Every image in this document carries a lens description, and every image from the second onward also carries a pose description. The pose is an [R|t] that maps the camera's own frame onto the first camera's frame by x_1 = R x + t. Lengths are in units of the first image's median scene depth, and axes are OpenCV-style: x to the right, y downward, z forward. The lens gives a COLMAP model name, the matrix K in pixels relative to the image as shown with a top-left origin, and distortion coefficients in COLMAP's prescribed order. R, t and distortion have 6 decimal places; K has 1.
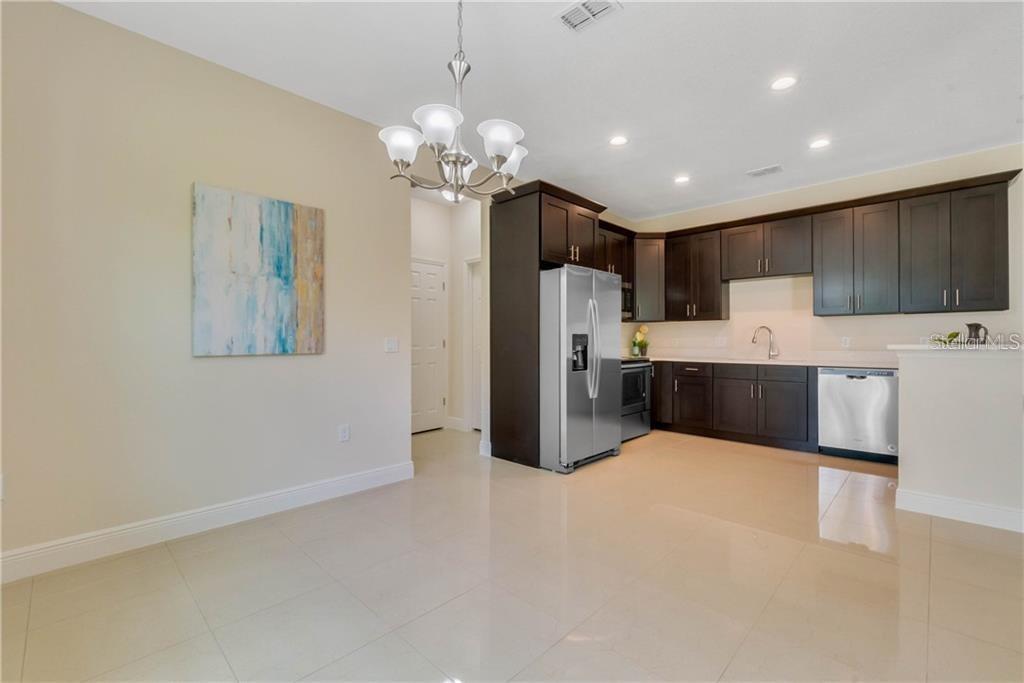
lens RADIAL K [[442.8, 0, 509.8], [0, 442.8, 333.6], [0, 0, 1]] dist [0.003385, 0.000085]
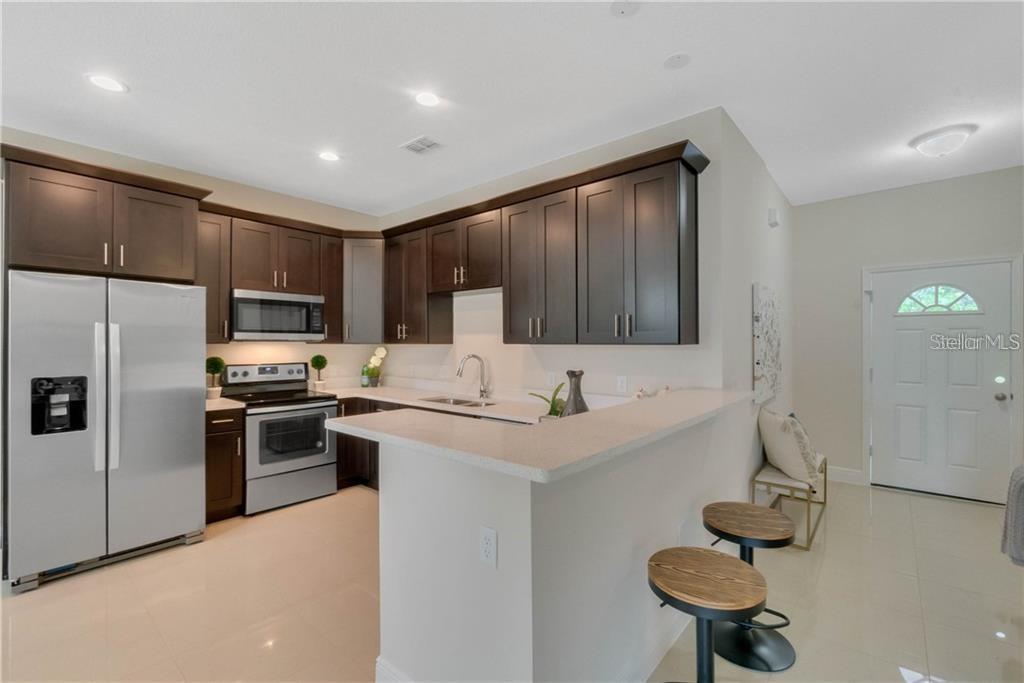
lens RADIAL K [[442.8, 0, 513.2], [0, 442.8, 346.8], [0, 0, 1]] dist [0.003385, 0.000085]
pose [[0.998931, 0.002959, 0.046137, 0.584504], [-0.004103, 0.999686, 0.024734, -0.047807], [-0.046050, -0.024897, 0.998629, 0.223543]]
